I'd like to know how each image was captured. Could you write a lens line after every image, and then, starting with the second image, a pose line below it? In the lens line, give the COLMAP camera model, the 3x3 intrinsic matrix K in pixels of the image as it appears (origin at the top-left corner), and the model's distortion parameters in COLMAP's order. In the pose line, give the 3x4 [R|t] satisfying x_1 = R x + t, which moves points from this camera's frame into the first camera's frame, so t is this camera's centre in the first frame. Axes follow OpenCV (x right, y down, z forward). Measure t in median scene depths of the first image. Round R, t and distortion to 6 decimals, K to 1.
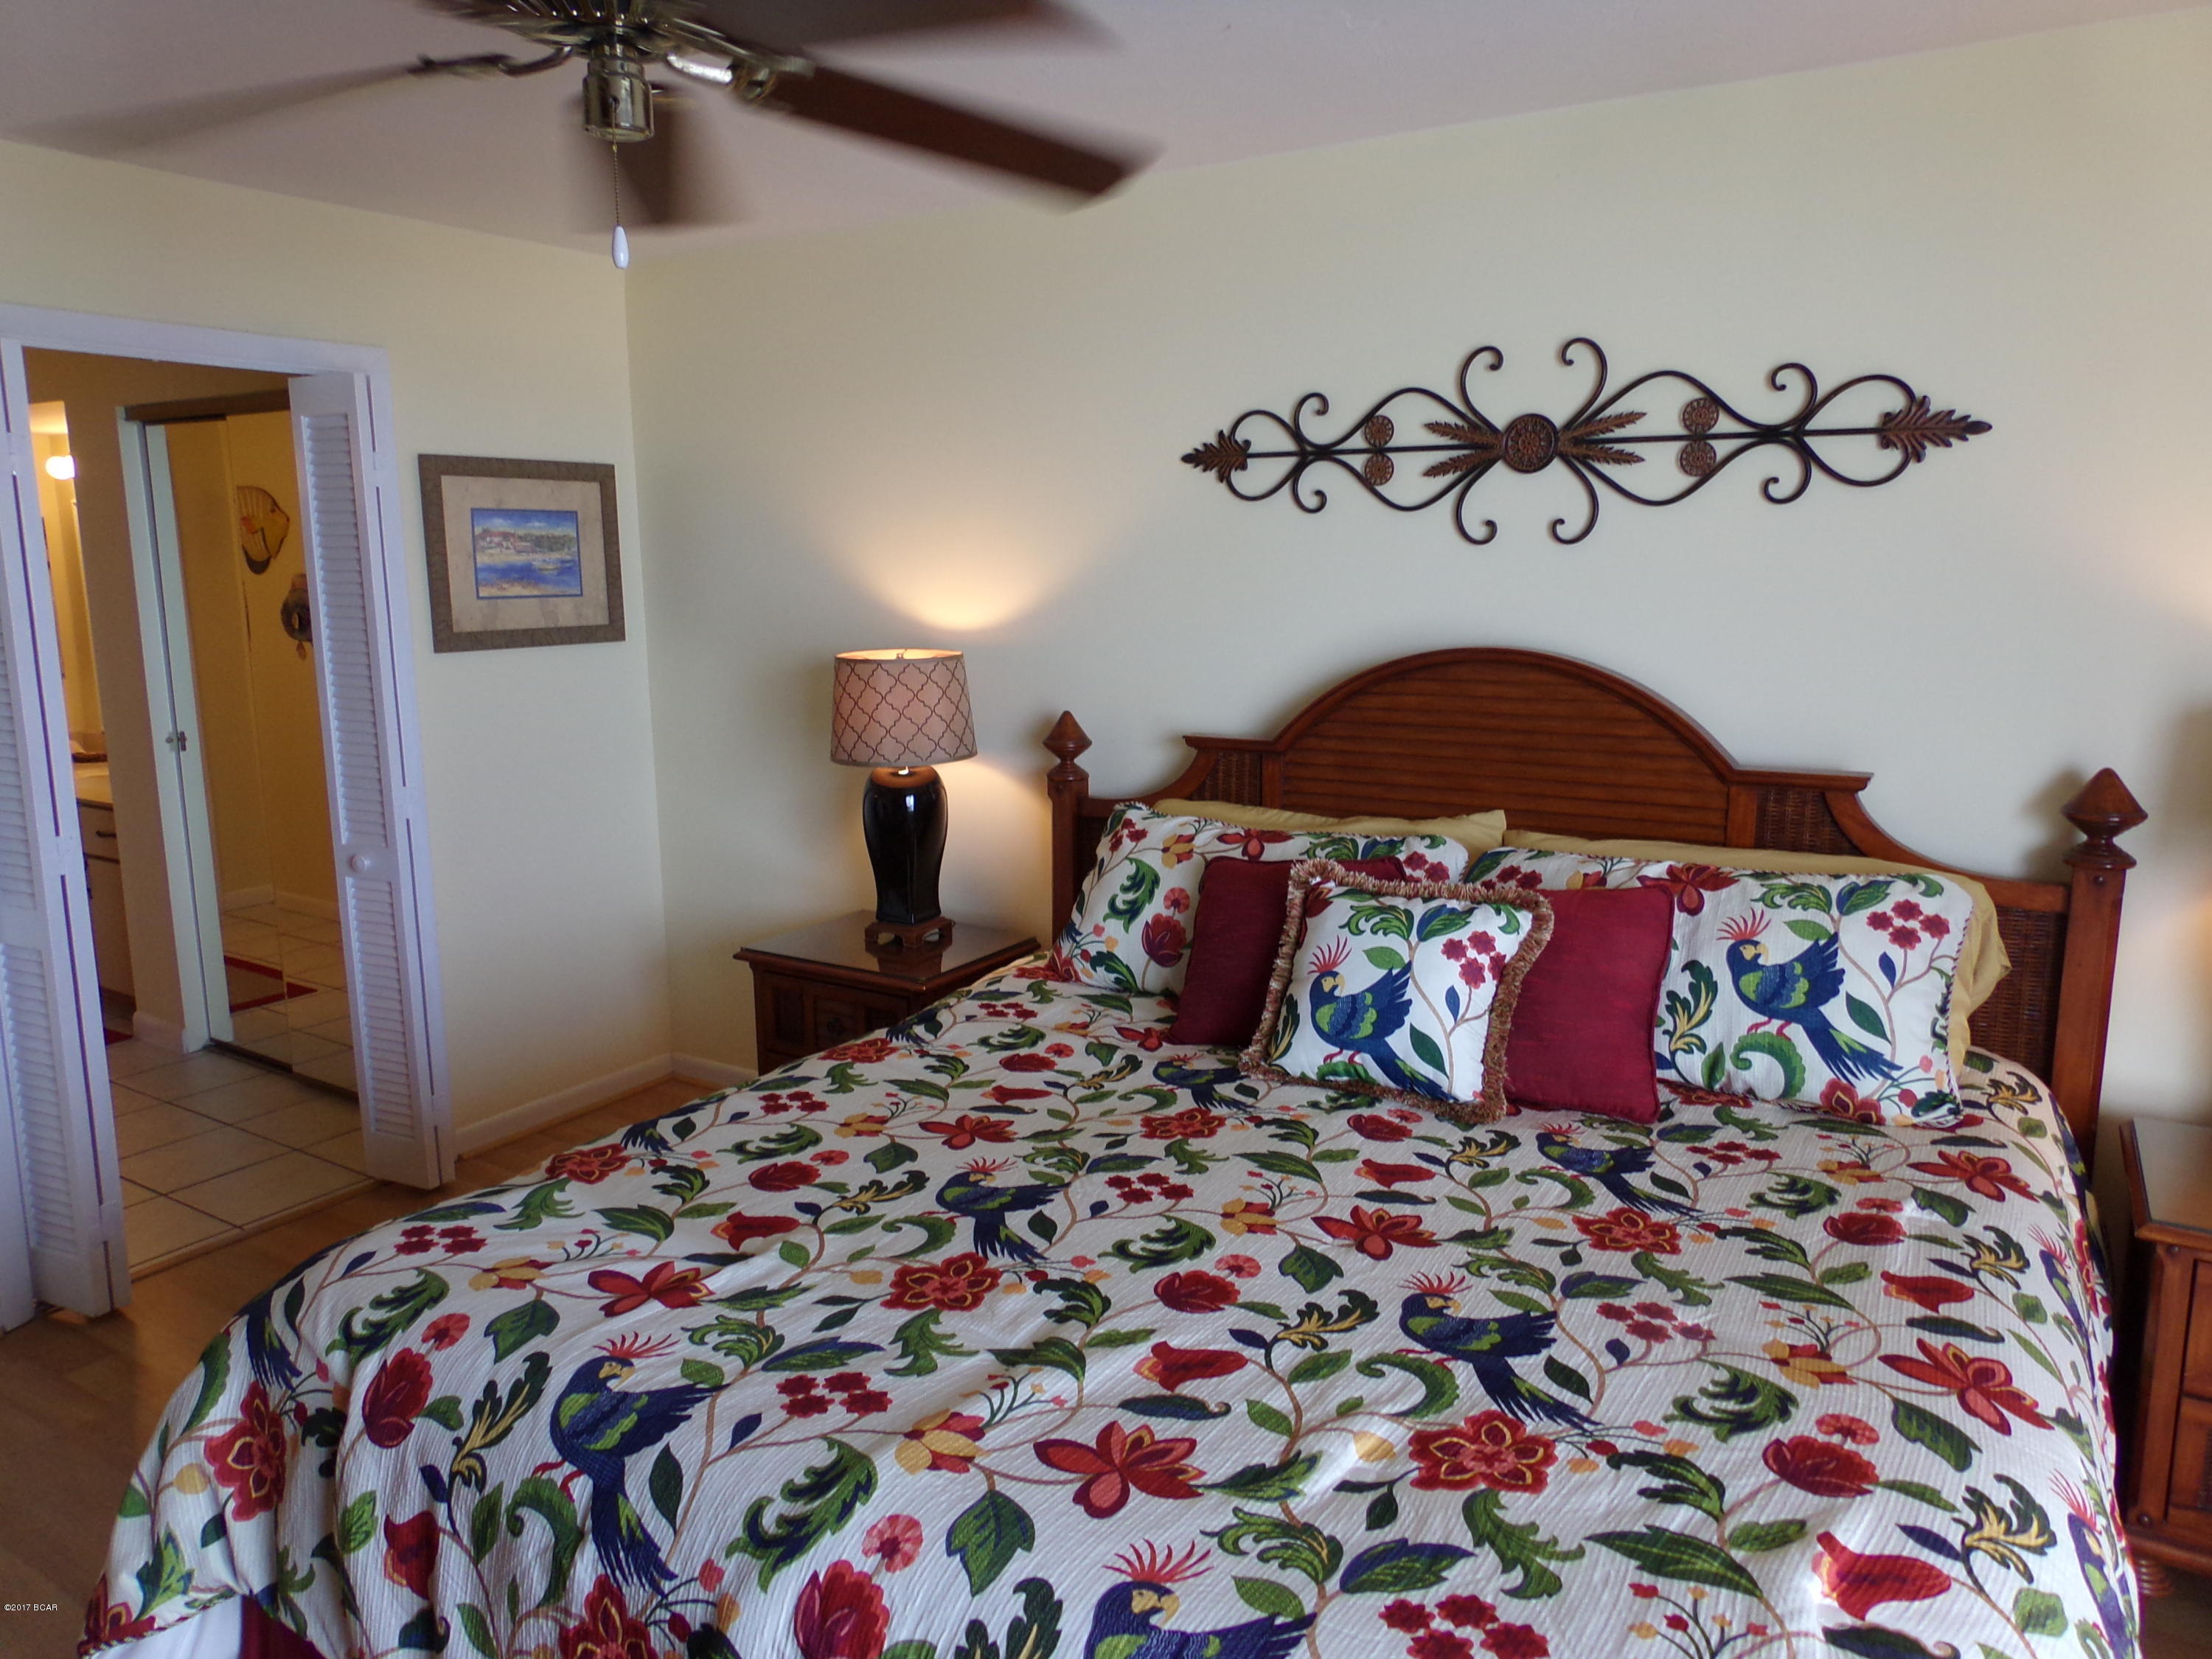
lens RADIAL K [[1461.8, 0, 1096.8], [0, 1461.8, 845.7], [0, 0, 1]] dist [0.045025, -0.086847]
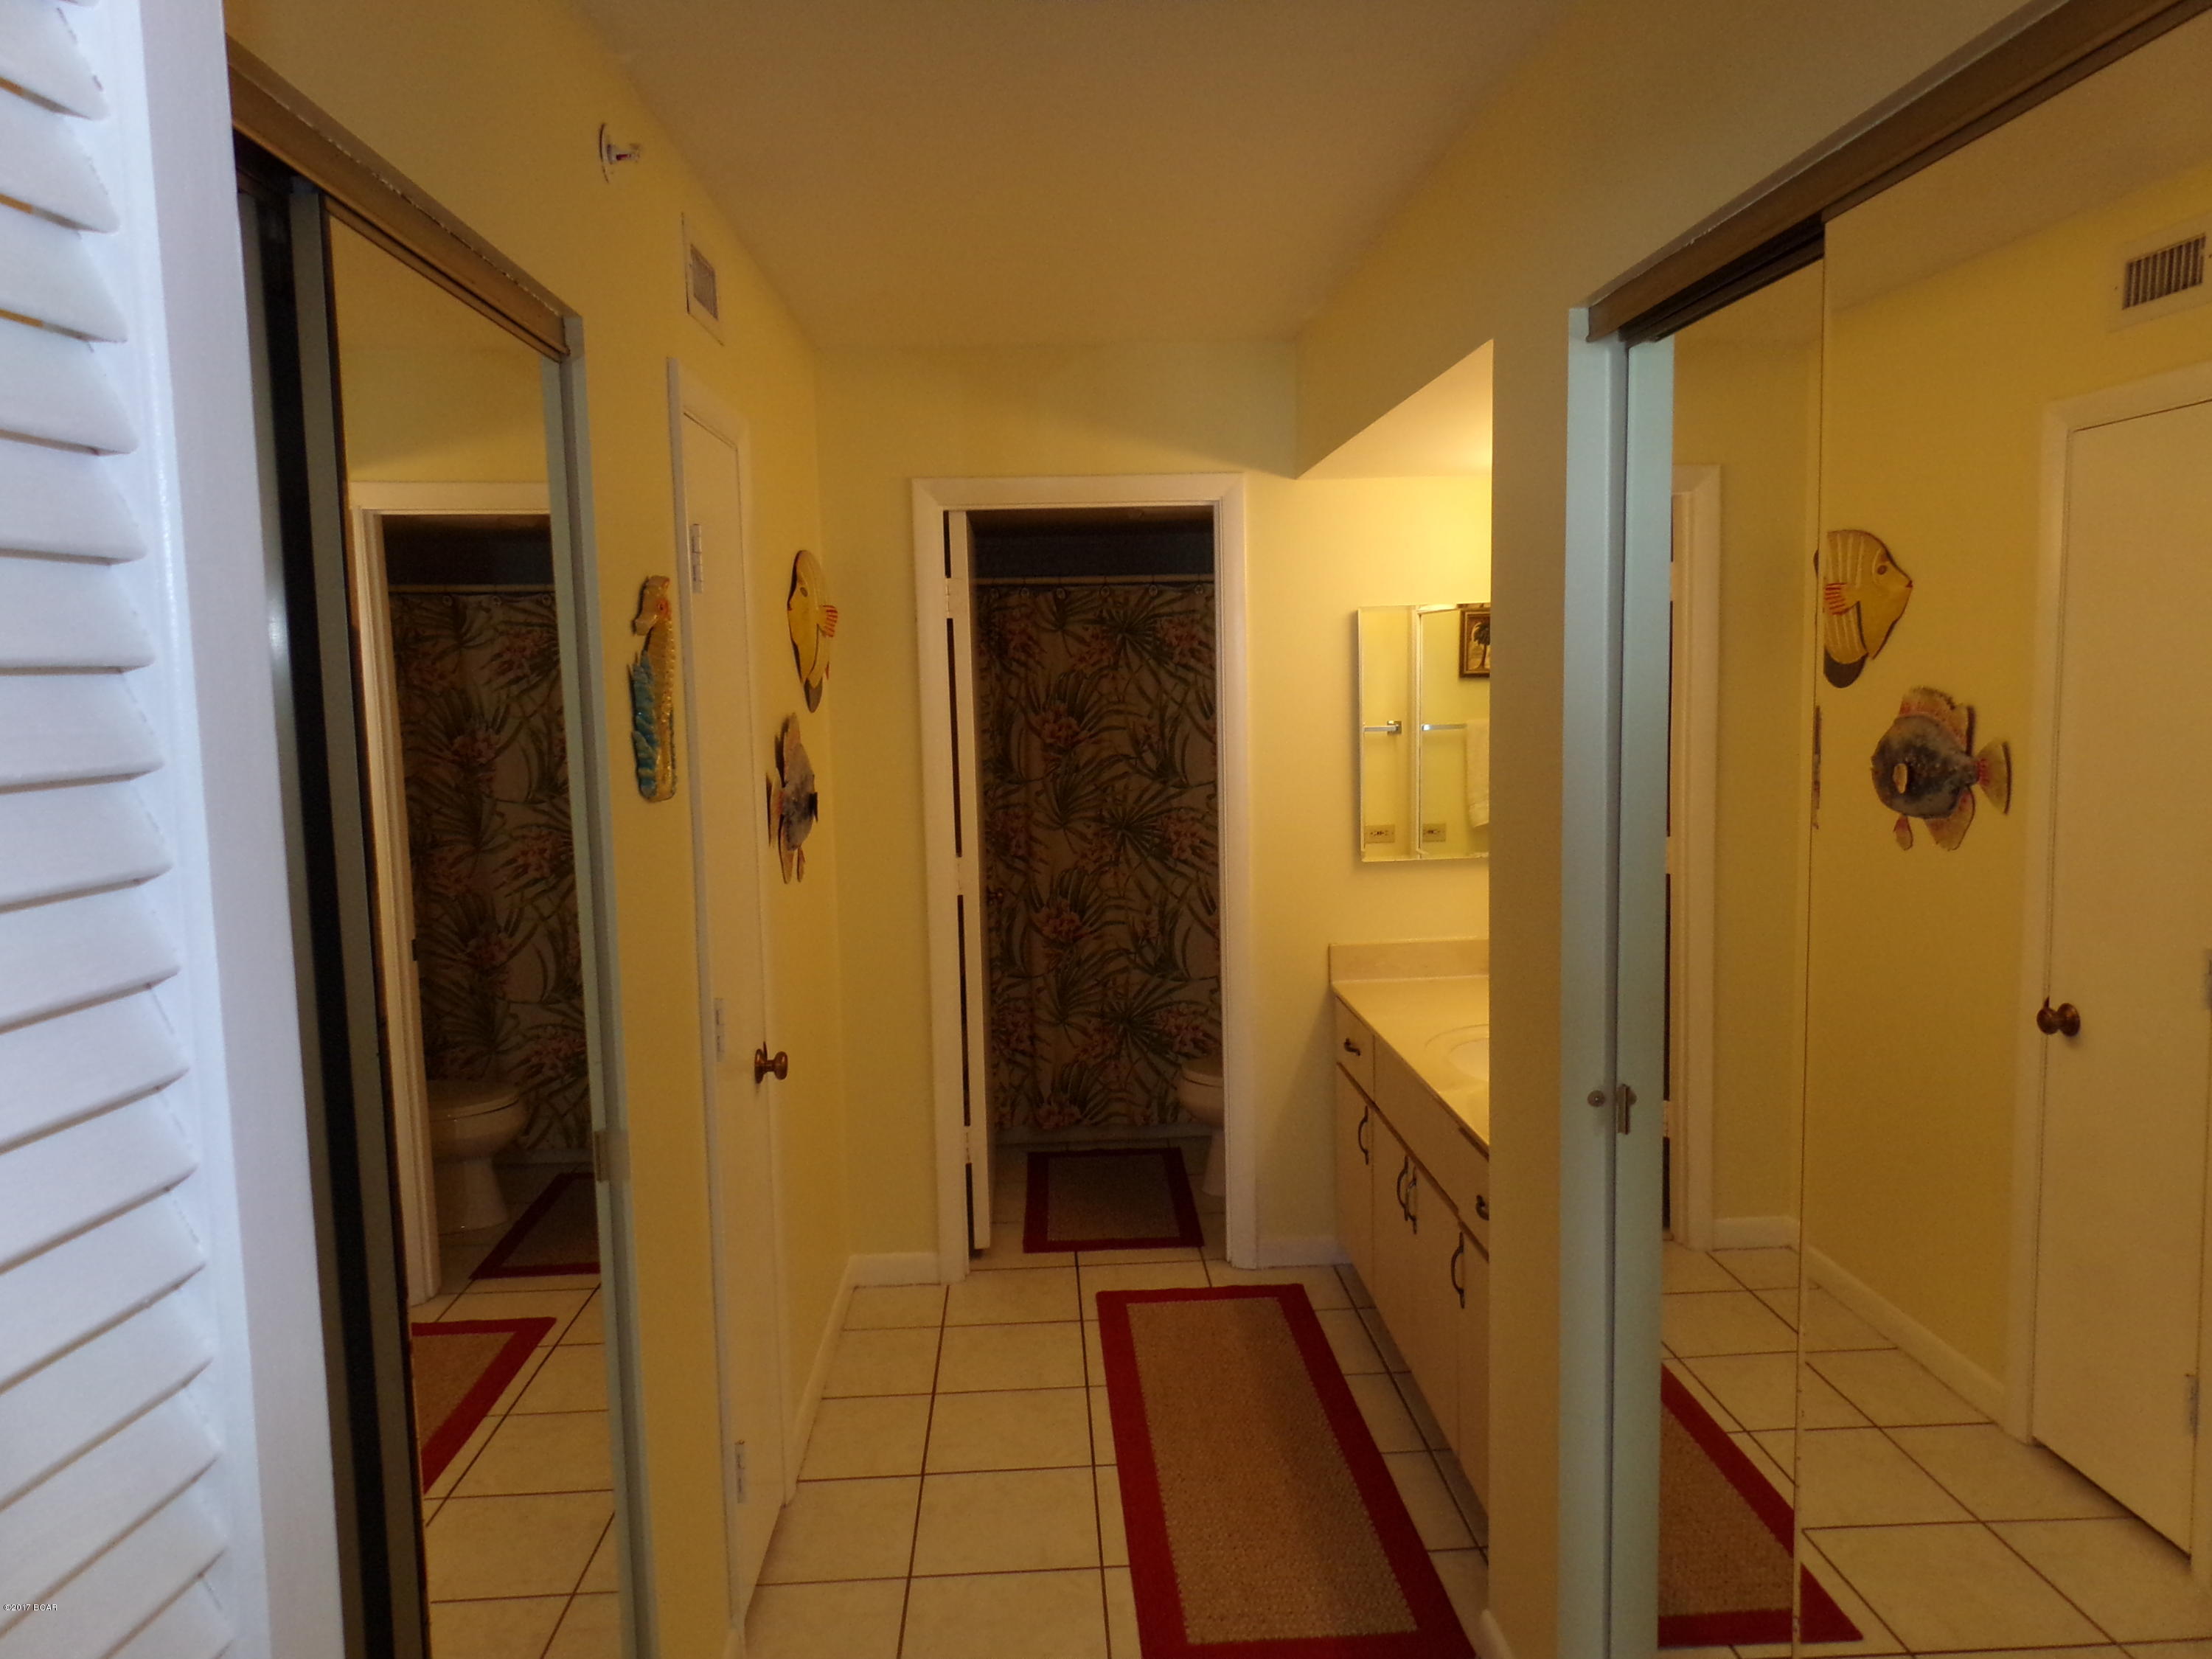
lens RADIAL K [[1486.1, 0, 1084.9], [0, 1486.1, 815.1], [0, 0, 1]] dist [0.004796, -0.003489]
pose [[0.569661, 0.081958, -0.817783, -0.773904], [-0.141016, 0.990007, 0.000988, -0.277487], [0.809692, 0.114758, 0.575526, 1.298230]]
